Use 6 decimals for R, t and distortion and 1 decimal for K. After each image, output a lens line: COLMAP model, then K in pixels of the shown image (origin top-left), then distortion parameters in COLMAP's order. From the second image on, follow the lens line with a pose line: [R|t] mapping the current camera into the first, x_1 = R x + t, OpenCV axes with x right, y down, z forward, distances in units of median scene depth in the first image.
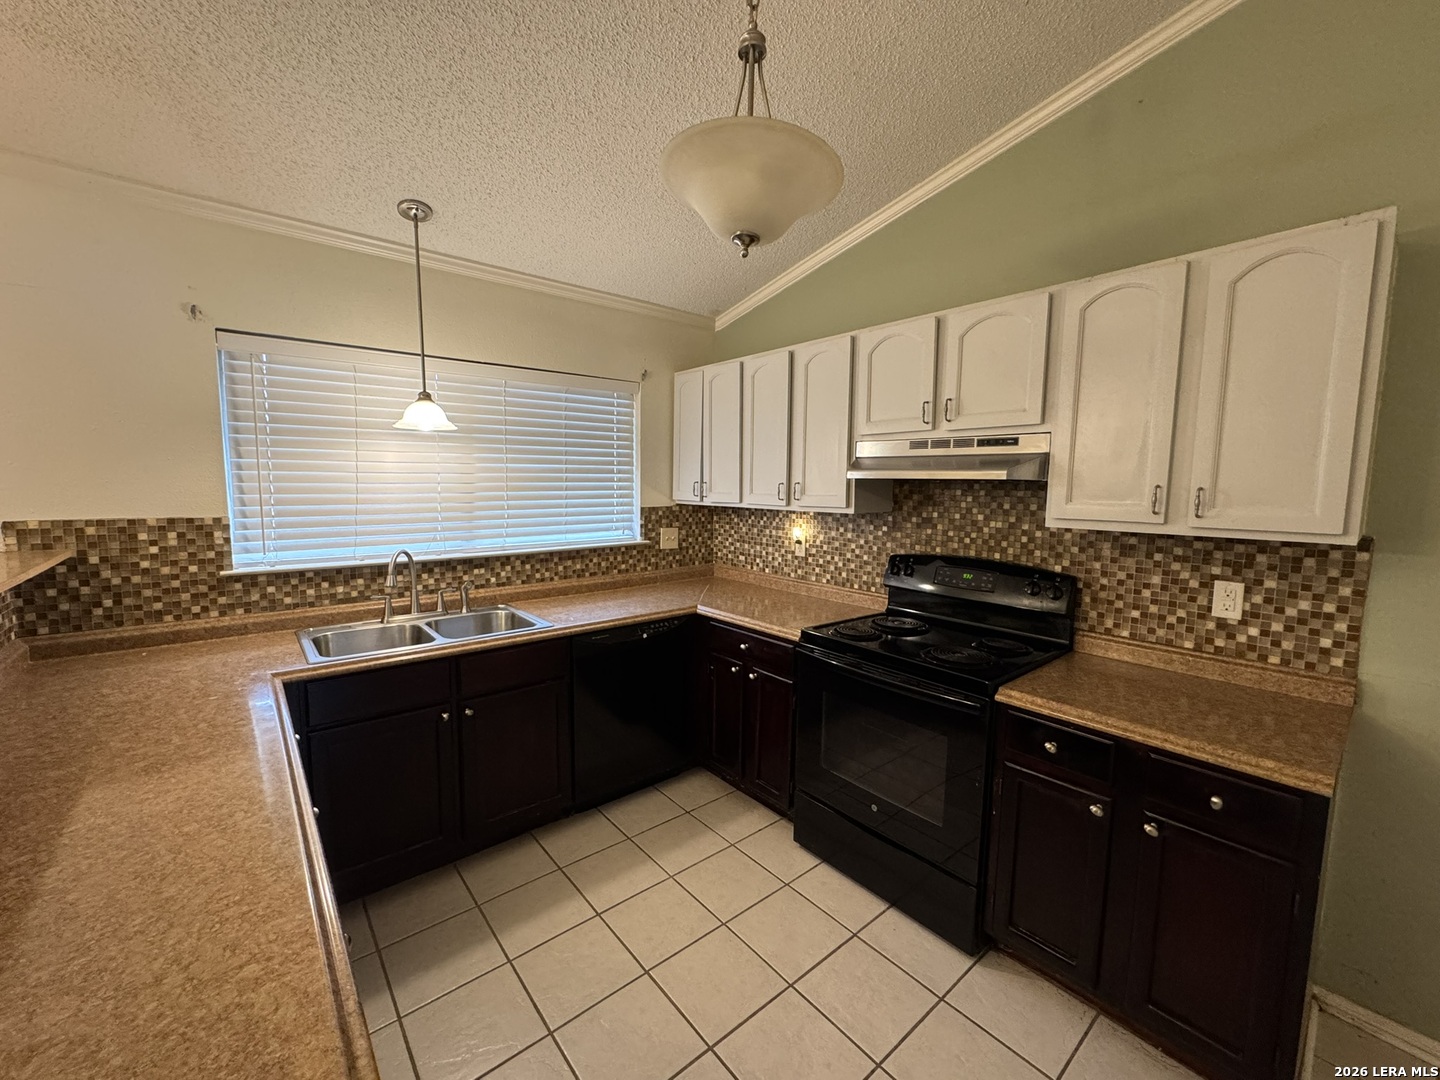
lens RADIAL K [[578.2, 0, 720.0], [0, 578.2, 540.0], [0, 0, 1]] dist [-0.003131, 0.000167]
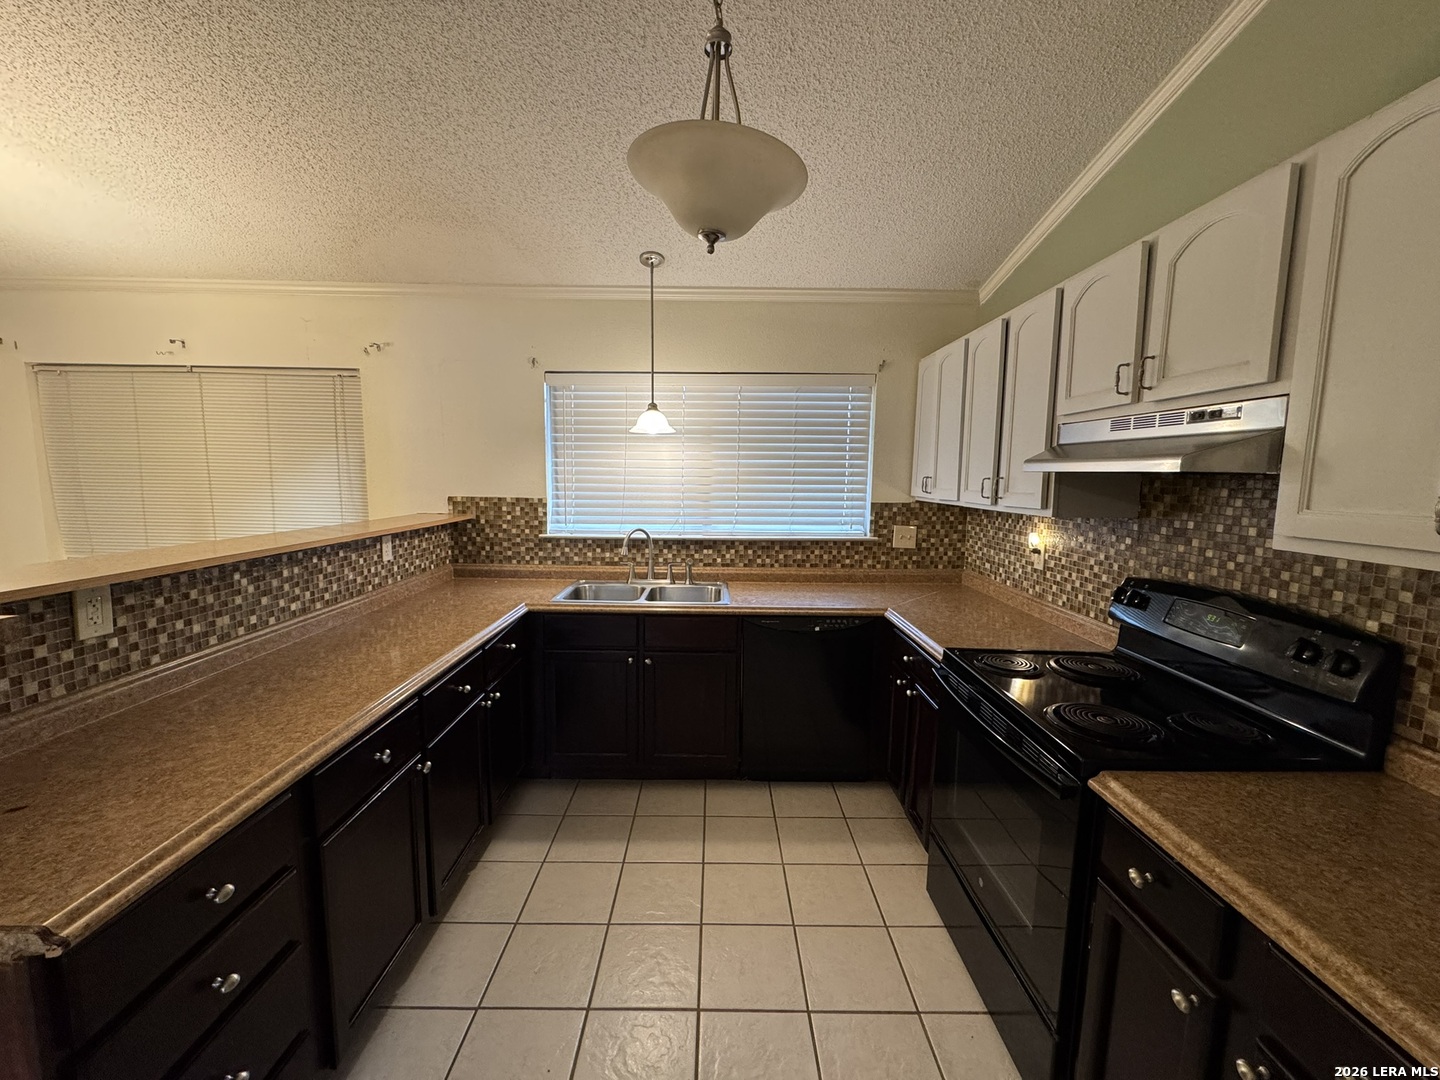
lens RADIAL K [[578.2, 0, 720.0], [0, 578.2, 540.0], [0, 0, 1]] dist [-0.003131, 0.000167]
pose [[0.770175, 0.073063, -0.633635, 0.380622], [-0.069530, 0.997115, 0.030463, -0.007745], [0.634032, 0.020594, 0.773033, 0.116333]]
